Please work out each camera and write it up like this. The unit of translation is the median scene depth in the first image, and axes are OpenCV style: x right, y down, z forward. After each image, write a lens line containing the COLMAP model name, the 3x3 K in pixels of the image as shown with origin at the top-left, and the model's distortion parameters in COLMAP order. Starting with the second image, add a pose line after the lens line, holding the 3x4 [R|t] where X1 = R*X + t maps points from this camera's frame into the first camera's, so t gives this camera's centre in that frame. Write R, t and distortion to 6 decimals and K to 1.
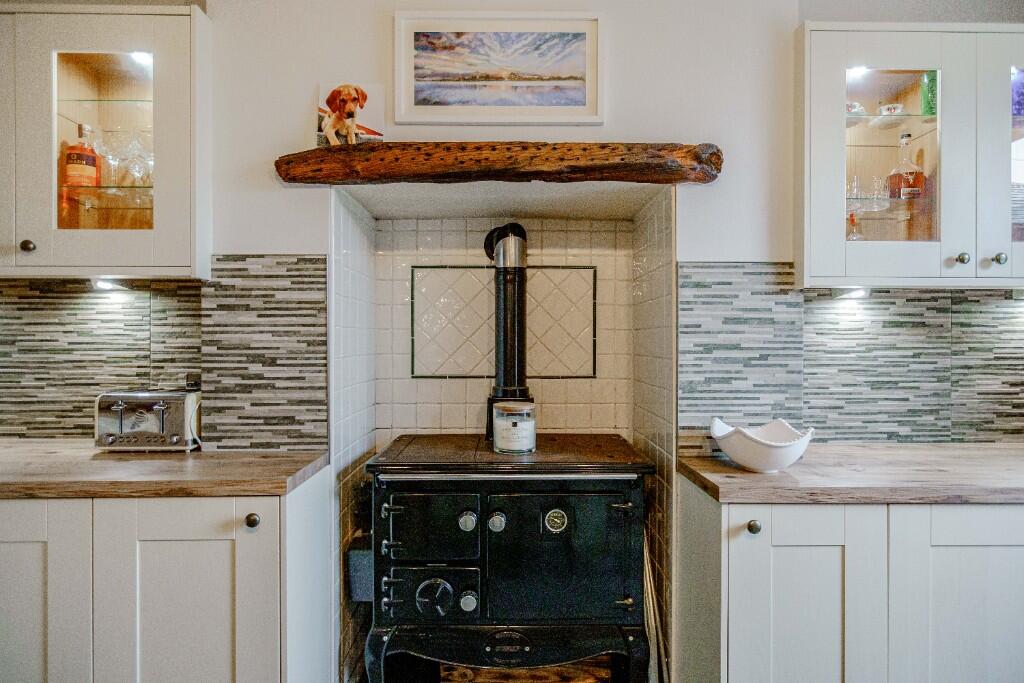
lens RADIAL K [[580.4, 0, 516.9], [0, 580.4, 341.0], [0, 0, 1]] dist [-0.005827, -0.000512]
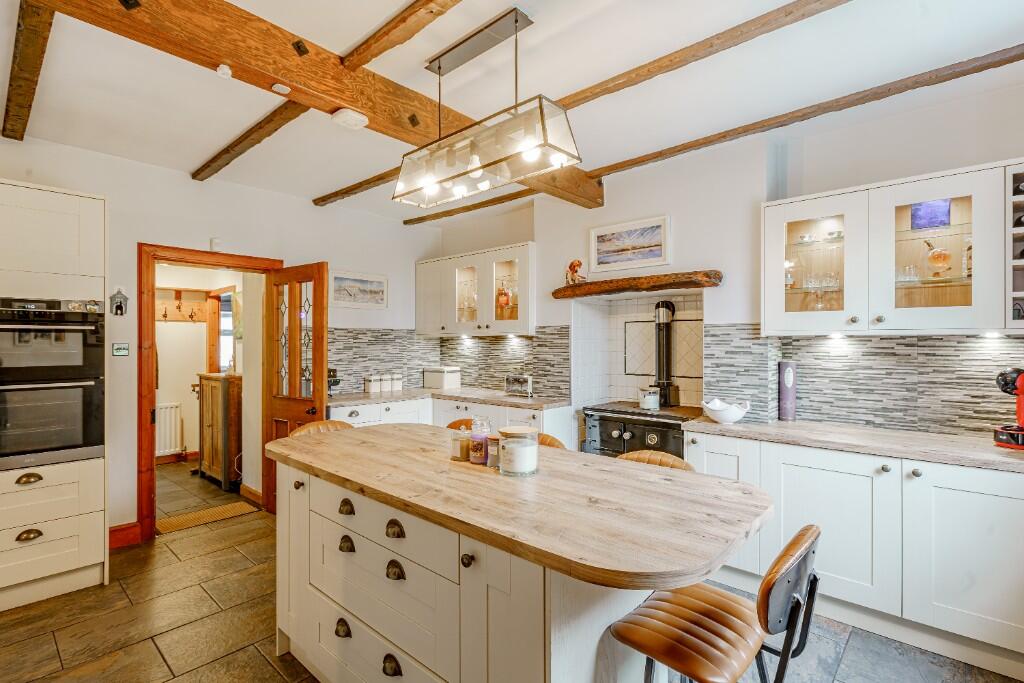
lens RADIAL K [[495.3, 0, 511.5], [0, 495.3, 338.9], [0, 0, 1]] dist [-0.001445, -0.000563]
pose [[0.728501, -0.005837, -0.685020, 1.005172], [0.001272, 0.999974, -0.007167, -0.071453], [0.685044, 0.004350, 0.728489, -0.802986]]
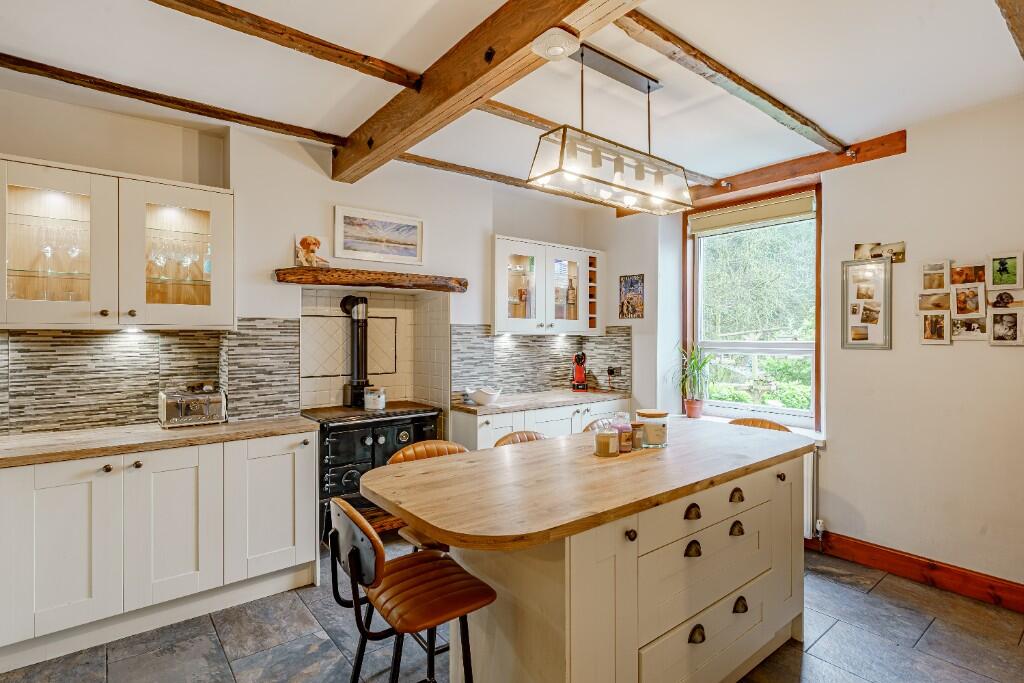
lens RADIAL K [[507.4, 0, 535.8], [0, 507.4, 330.1], [0, 0, 1]] dist [-0.003831, -0.000052]
pose [[0.777863, 0.006482, 0.628400, -0.789660], [0.001292, 0.999928, -0.011915, -0.085602], [-0.628432, 0.010080, 0.777799, -0.887921]]
